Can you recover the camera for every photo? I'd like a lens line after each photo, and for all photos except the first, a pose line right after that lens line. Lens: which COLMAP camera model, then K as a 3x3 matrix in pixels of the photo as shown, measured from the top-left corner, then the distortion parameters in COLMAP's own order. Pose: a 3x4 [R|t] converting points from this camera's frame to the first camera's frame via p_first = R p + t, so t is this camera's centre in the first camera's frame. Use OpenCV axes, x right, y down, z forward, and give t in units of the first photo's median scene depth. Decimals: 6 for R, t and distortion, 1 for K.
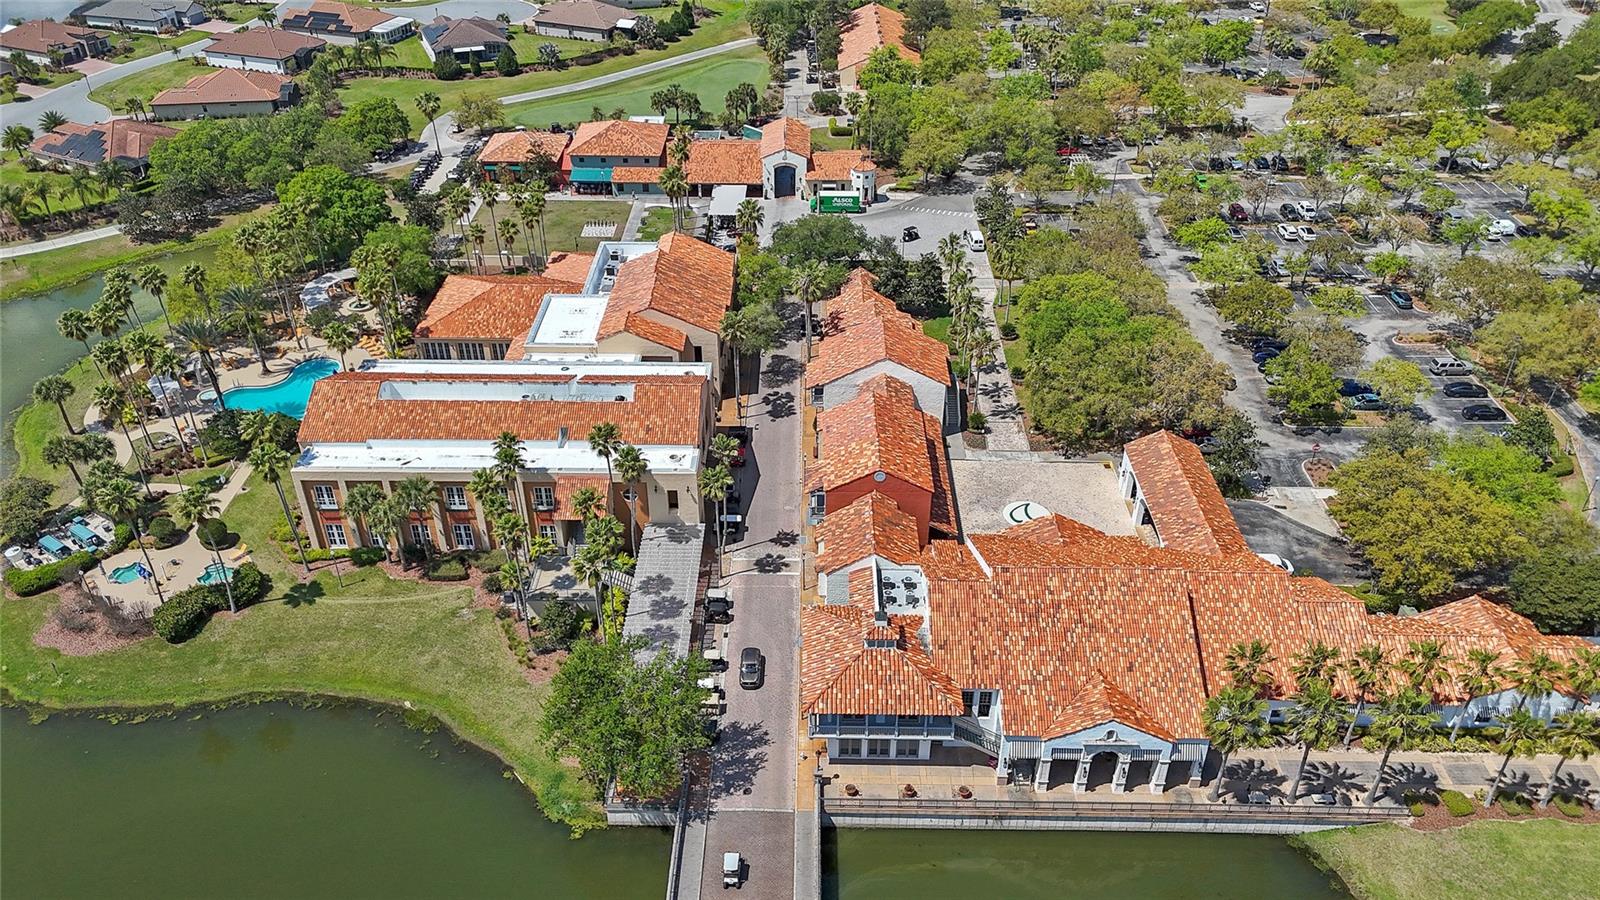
lens RADIAL K [[1175.8, 0, 800.0], [0, 1175.8, 450.0], [0, 0, 1]] dist [0.078139, -0.075859]
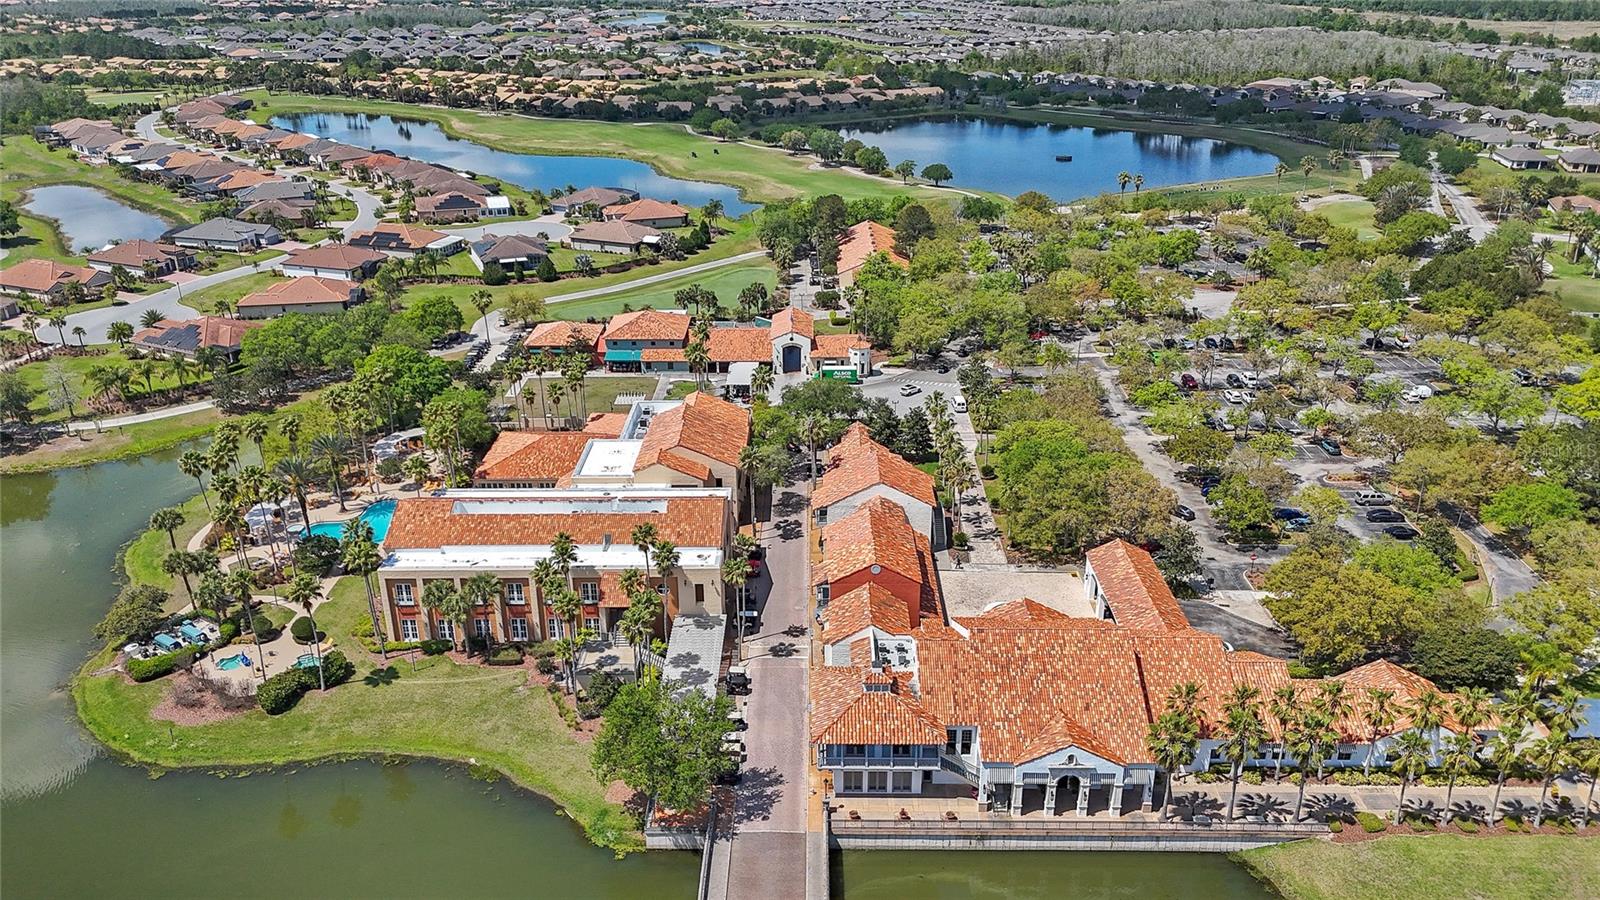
lens RADIAL K [[1175.8, 0, 800.0], [0, 1175.8, 450.0], [0, 0, 1]] dist [0.078139, -0.075859]
pose [[0.999963, -0.007970, -0.003353, -0.002594], [0.007215, 0.982799, -0.184536, 0.102508], [0.004766, 0.184505, 0.982820, -0.153279]]
